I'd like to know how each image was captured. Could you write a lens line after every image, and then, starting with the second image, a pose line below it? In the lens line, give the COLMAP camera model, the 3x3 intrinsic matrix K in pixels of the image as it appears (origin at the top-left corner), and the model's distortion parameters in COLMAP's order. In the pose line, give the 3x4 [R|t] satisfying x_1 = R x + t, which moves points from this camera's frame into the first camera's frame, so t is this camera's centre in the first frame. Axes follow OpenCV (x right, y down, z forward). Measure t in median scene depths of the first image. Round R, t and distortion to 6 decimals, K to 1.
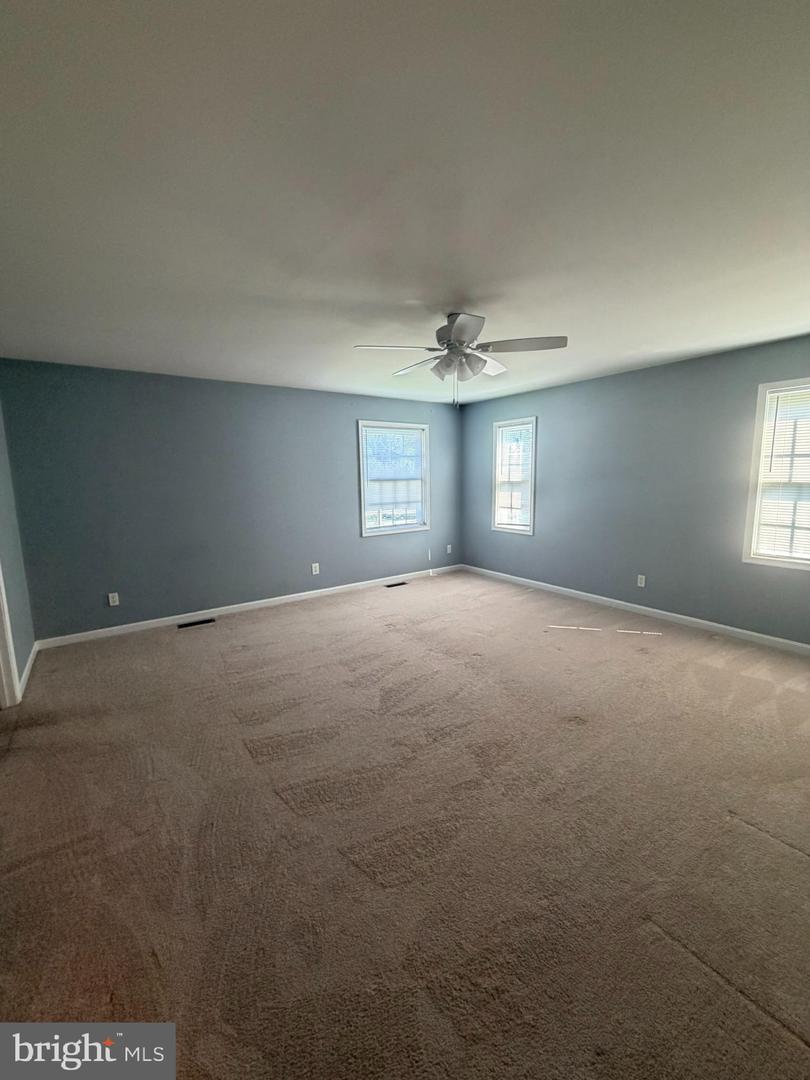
lens RADIAL K [[435.0, 0, 405.0], [0, 435.0, 540.0], [0, 0, 1]] dist [0.009508, -0.000087]
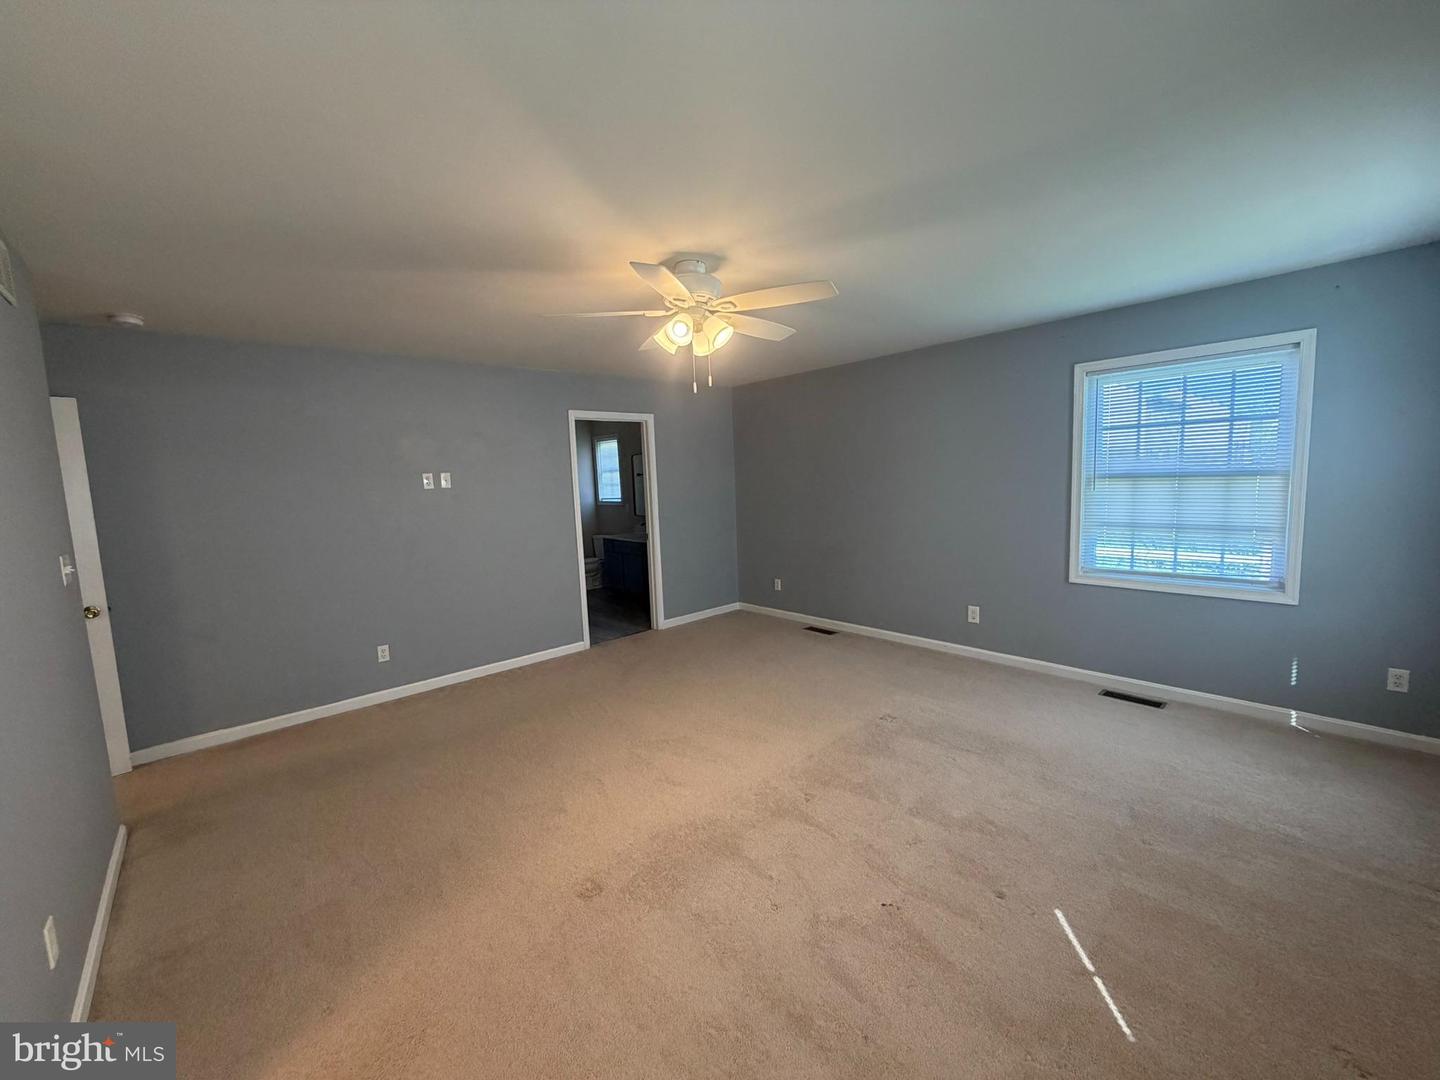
lens RADIAL K [[580.0, 0, 720.0], [0, 580.0, 540.0], [0, 0, 1]] dist [0.009508, -0.000087]
pose [[0.105321, 0.124170, -0.986656, 0.542812], [-0.107930, 0.987740, 0.112785, -0.091009], [0.988564, 0.094611, 0.117432, 0.474807]]
